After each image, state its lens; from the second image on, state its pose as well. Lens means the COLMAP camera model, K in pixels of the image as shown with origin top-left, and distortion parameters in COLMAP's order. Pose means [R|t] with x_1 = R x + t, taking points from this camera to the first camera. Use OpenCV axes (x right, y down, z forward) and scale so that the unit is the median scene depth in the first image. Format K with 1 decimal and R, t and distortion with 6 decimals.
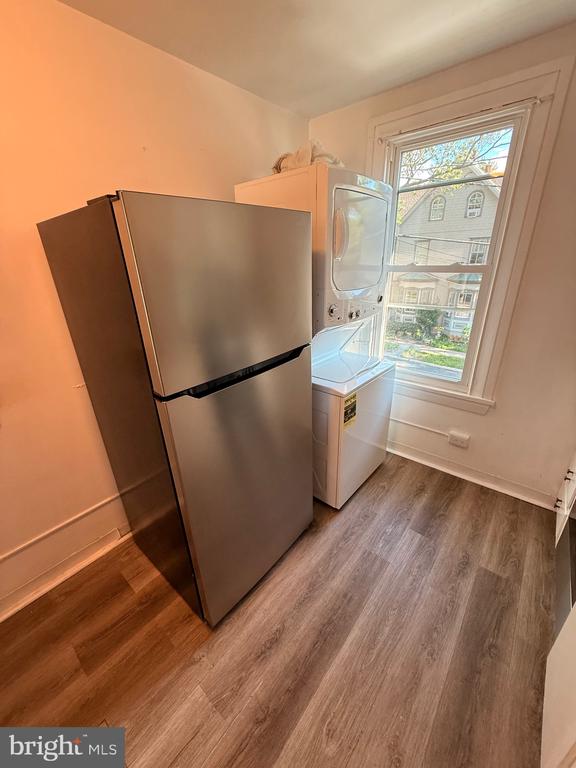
lens RADIAL K [[308.8, 0, 289.3], [0, 308.8, 385.4], [0, 0, 1]] dist [0.003282, 0.000128]
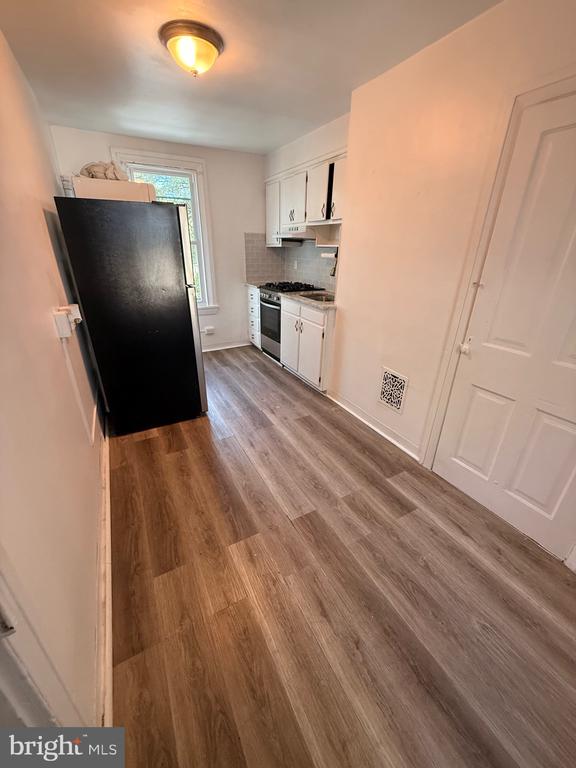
lens RADIAL K [[308.8, 0, 286.7], [0, 308.8, 381.8], [0, 0, 1]] dist [0.003282, 0.000128]
pose [[0.375753, -0.357126, 0.855144, -1.563648], [0.349879, 0.909141, 0.225938, 0.281432], [-0.858134, 0.214300, 0.466563, -0.417526]]
